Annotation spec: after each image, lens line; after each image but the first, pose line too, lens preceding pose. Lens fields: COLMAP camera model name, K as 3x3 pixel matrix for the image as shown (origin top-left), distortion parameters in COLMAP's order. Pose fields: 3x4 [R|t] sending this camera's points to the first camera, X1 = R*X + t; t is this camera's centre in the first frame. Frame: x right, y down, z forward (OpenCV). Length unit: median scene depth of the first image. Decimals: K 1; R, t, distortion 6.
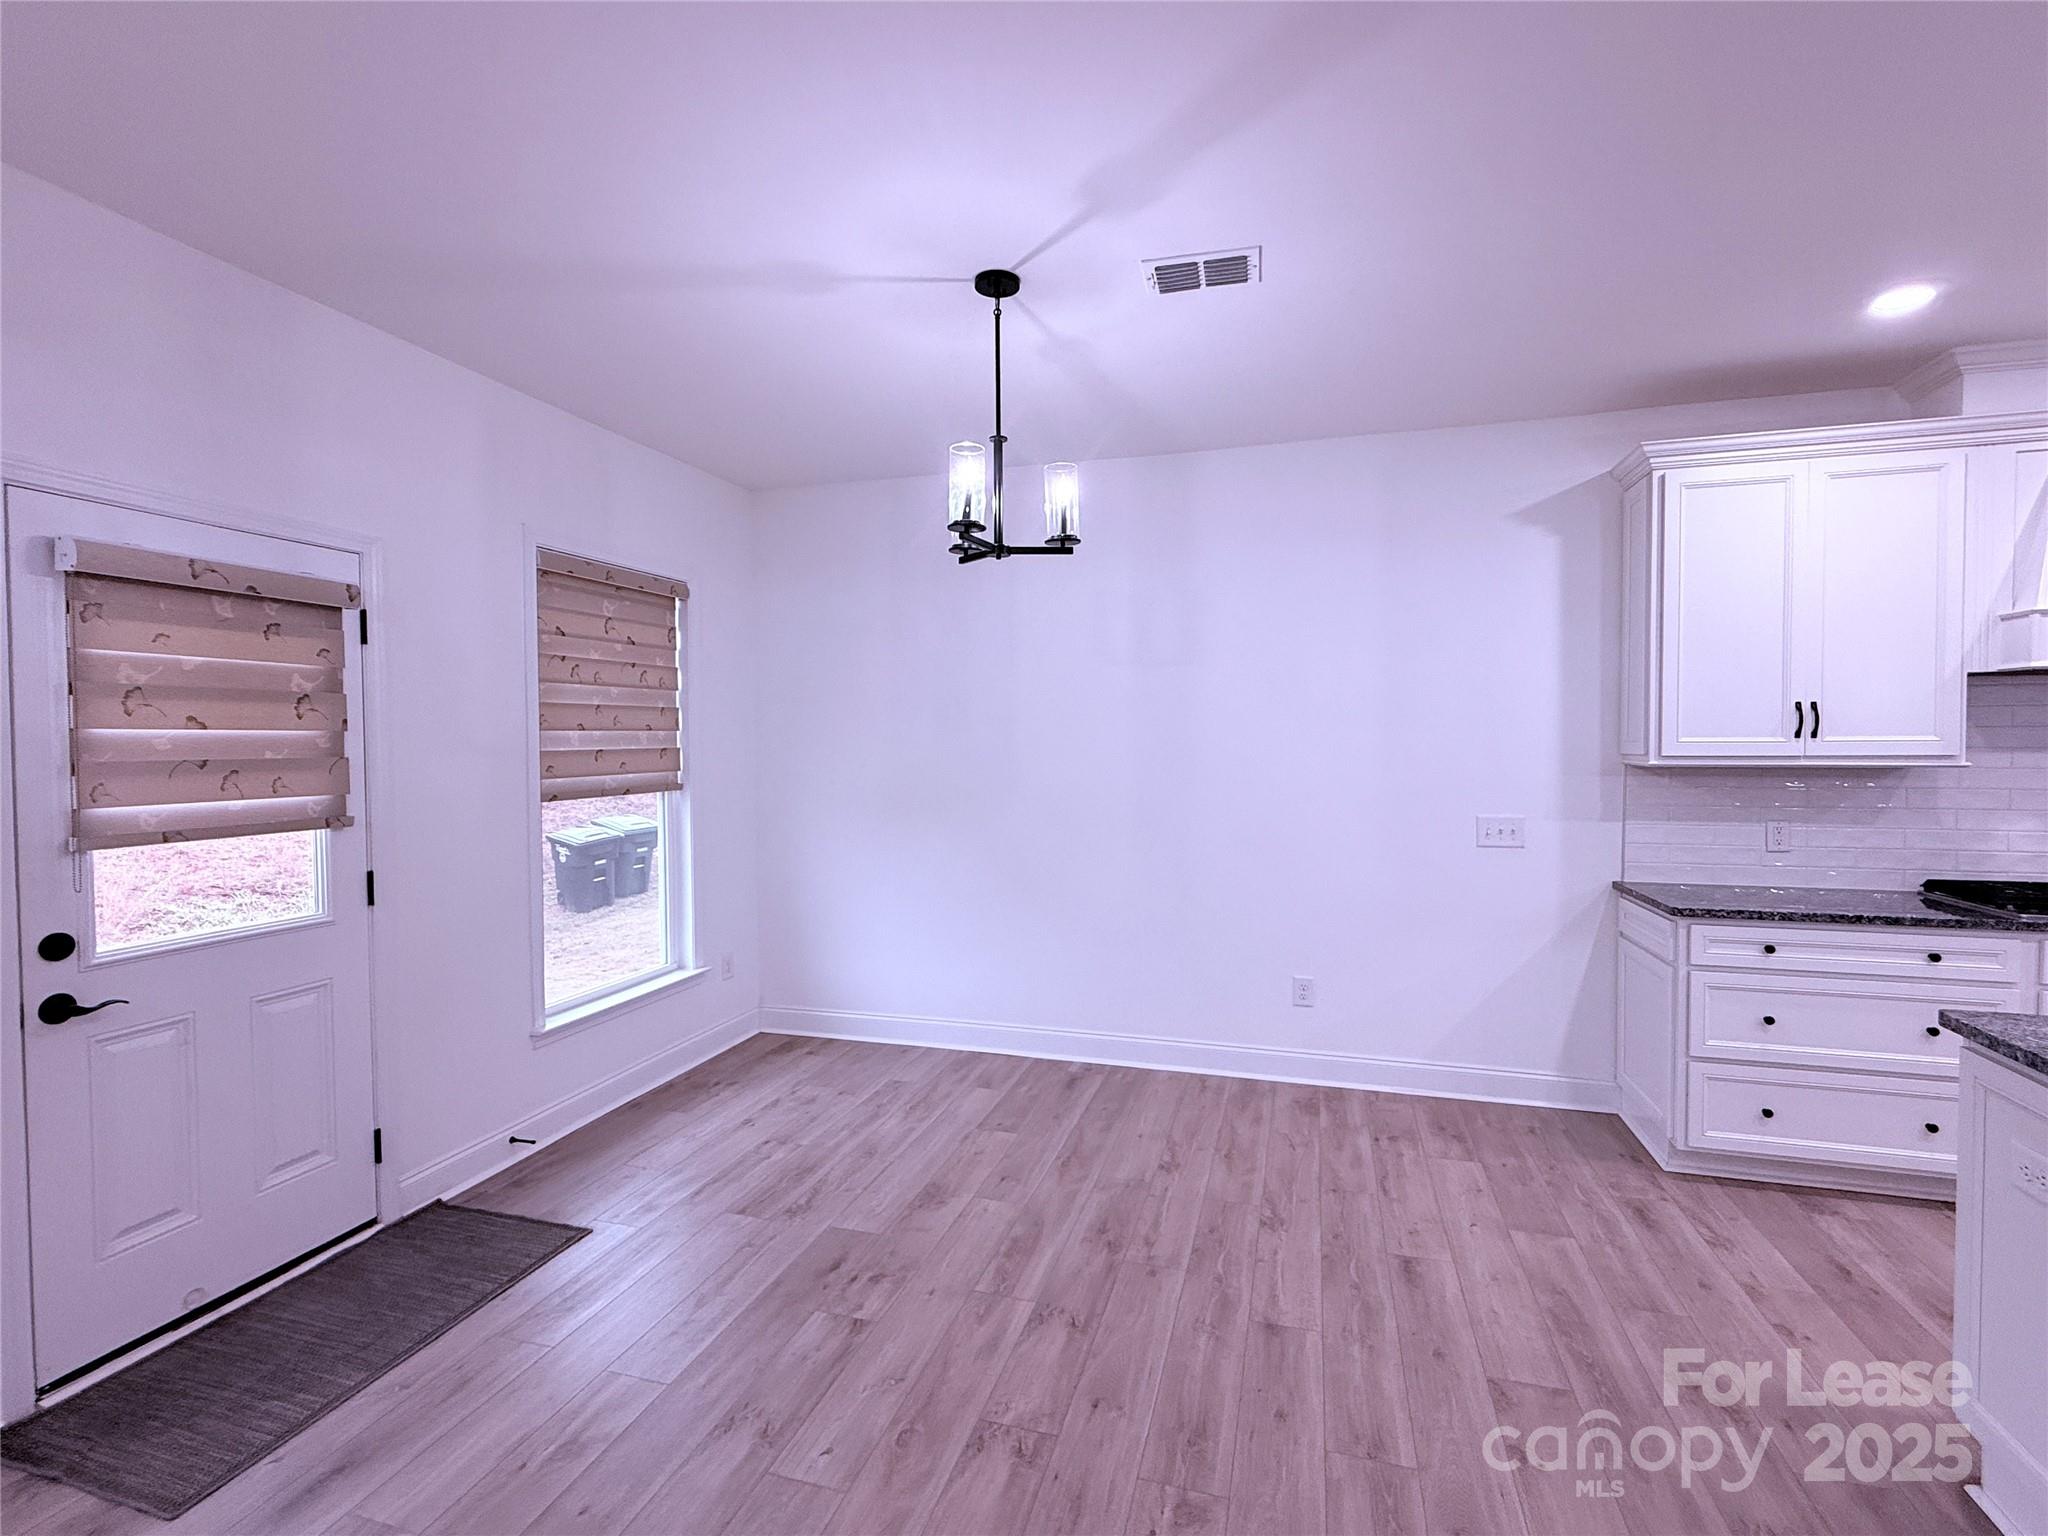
lens RADIAL K [[947.4, 0, 1024.0], [0, 947.4, 768.0], [0, 0, 1]] dist [0.000375, -0.000544]
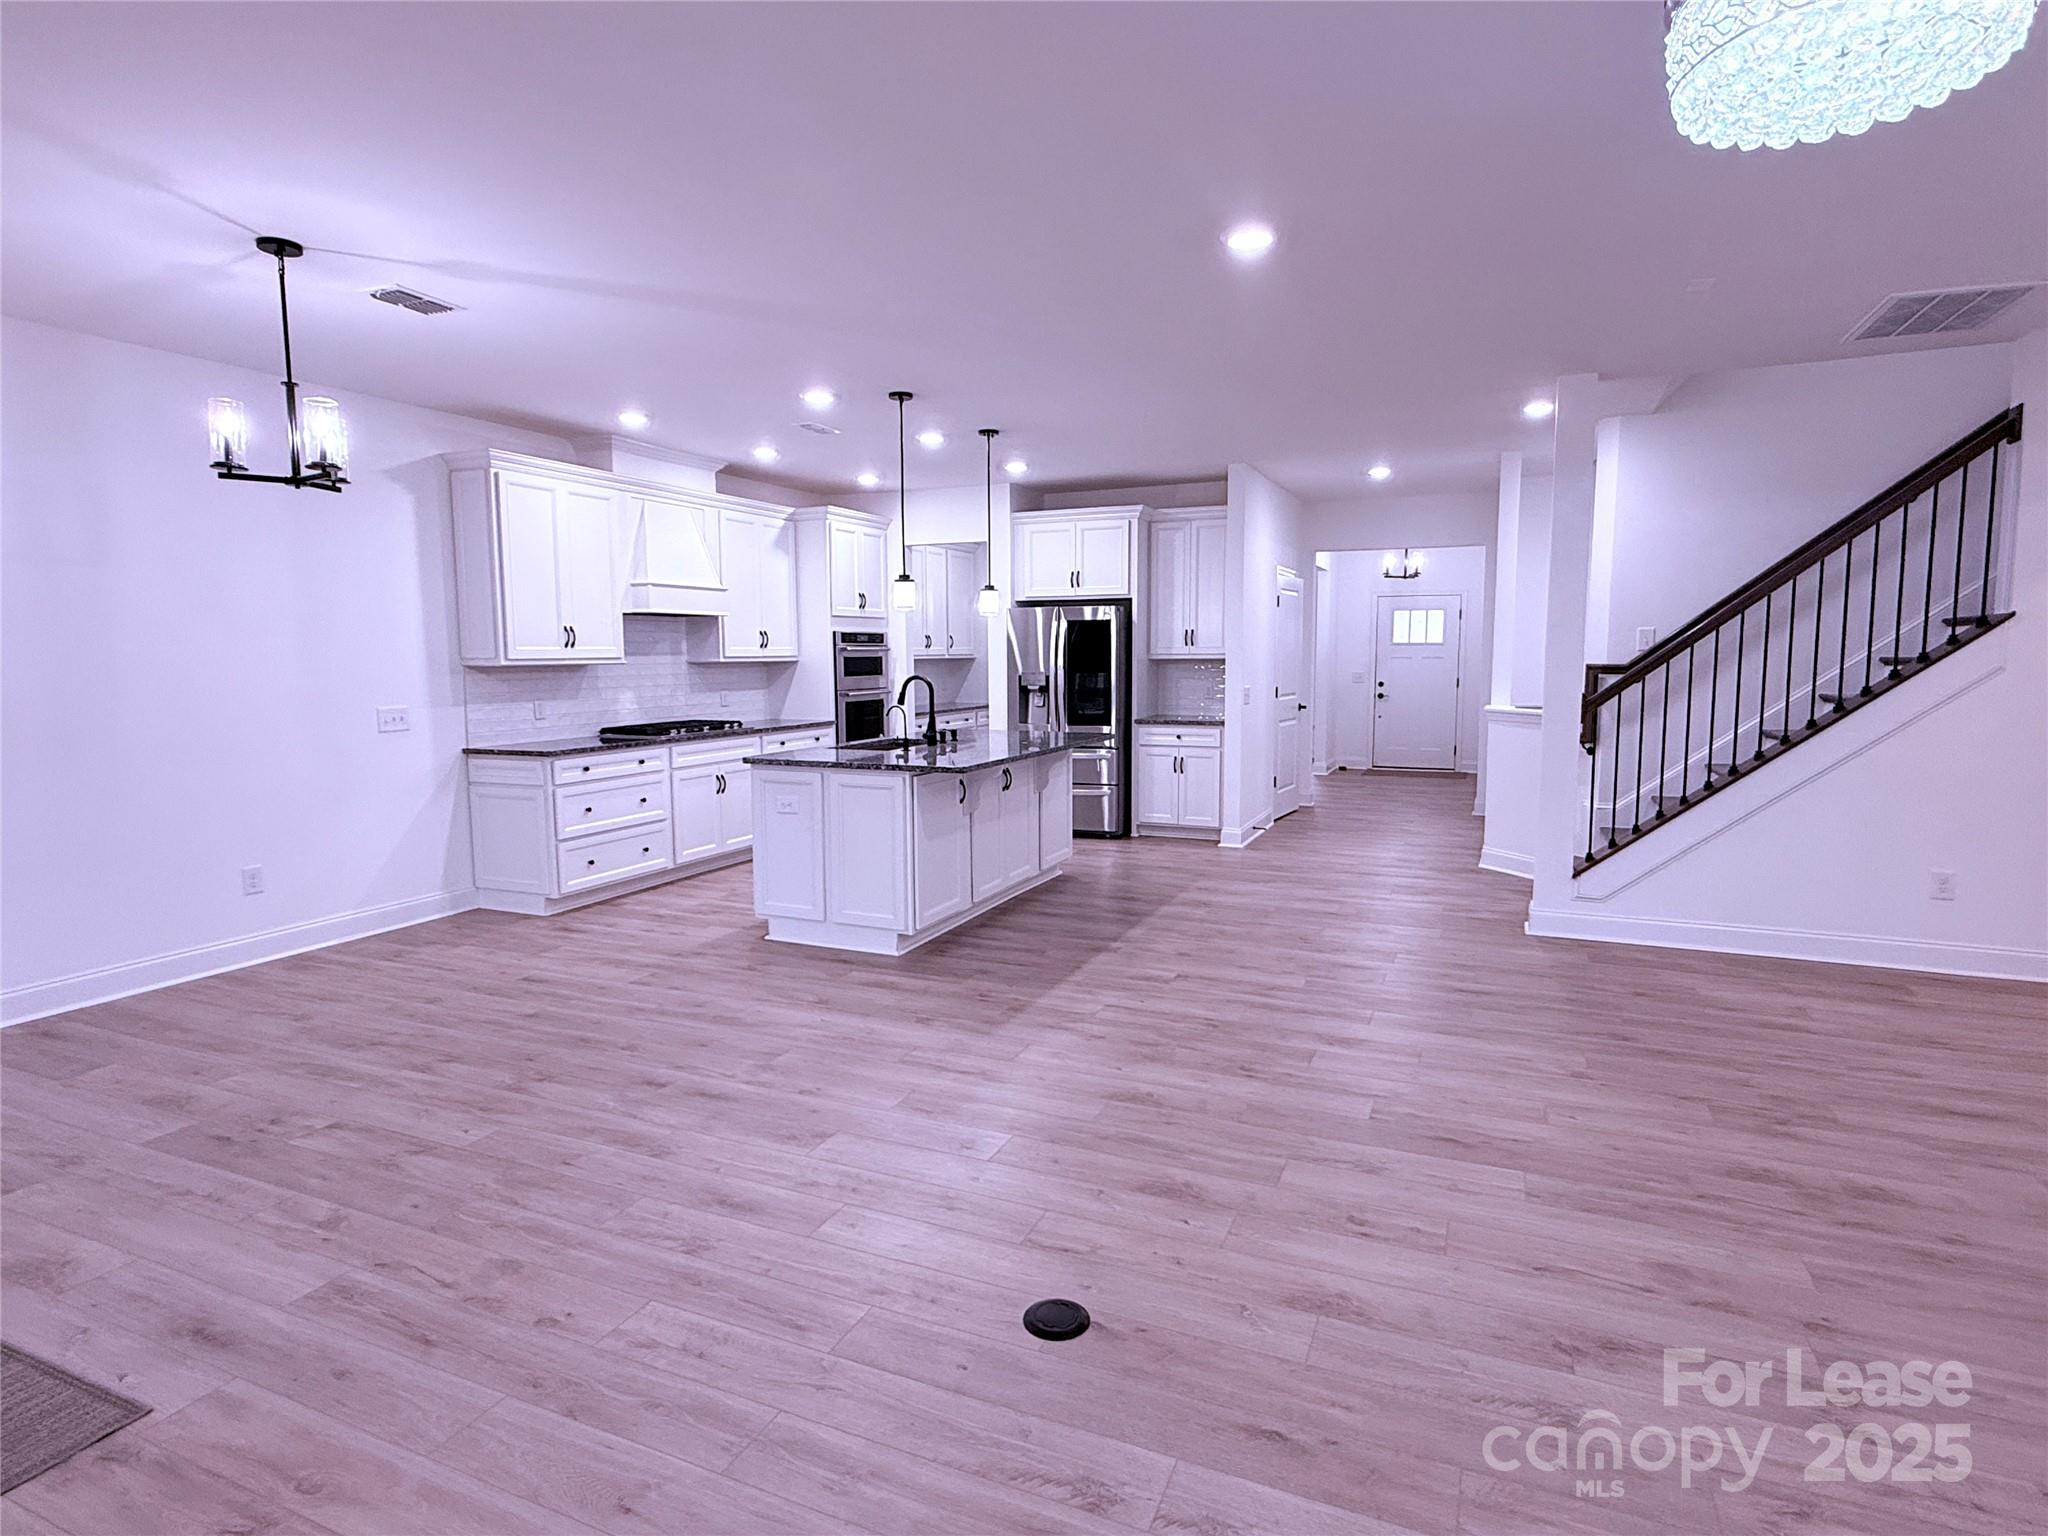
lens RADIAL K [[1094.0, 0, 1024.0], [0, 1094.0, 768.0], [0, 0, 1]] dist [0.000579, -0.000974]
pose [[0.121185, -0.101802, 0.987396, -1.078018], [0.030649, 0.994636, 0.098787, 0.014666], [-0.992157, 0.018291, 0.123655, -0.046552]]
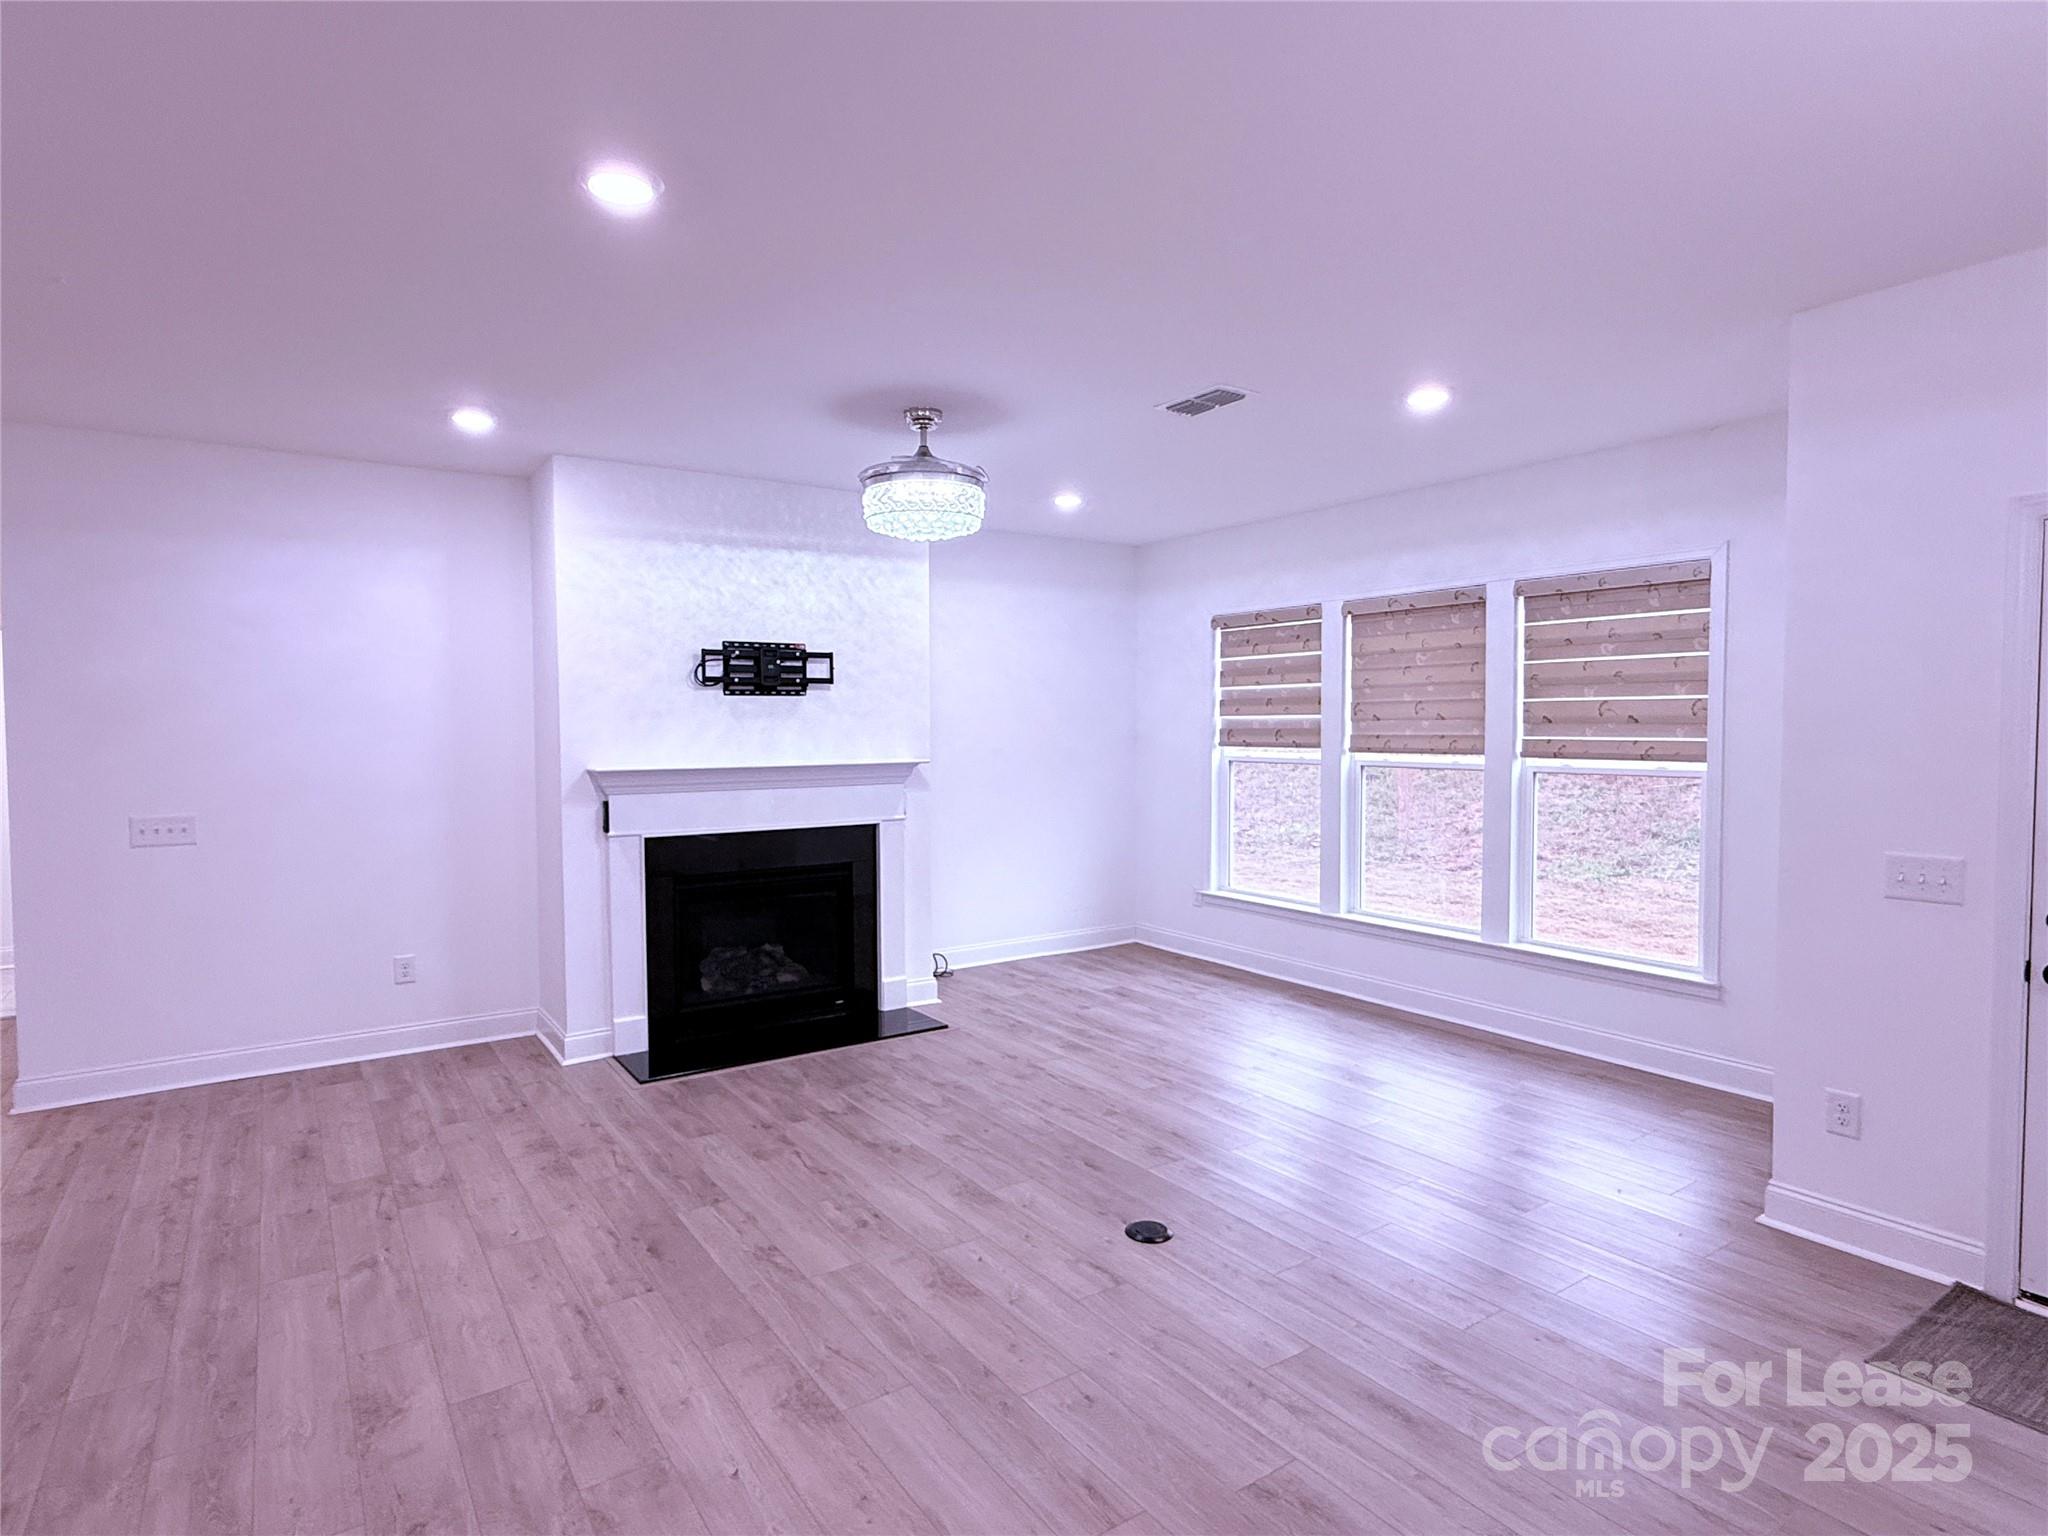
lens RADIAL K [[1094.0, 0, 1024.0], [0, 1094.0, 768.0], [0, 0, 1]] dist [0.000579, -0.000974]
pose [[-0.626444, 0.037680, -0.778555, 0.517404], [-0.013969, 0.998128, 0.059547, -0.036286], [0.779341, 0.048179, -0.624745, 0.575859]]
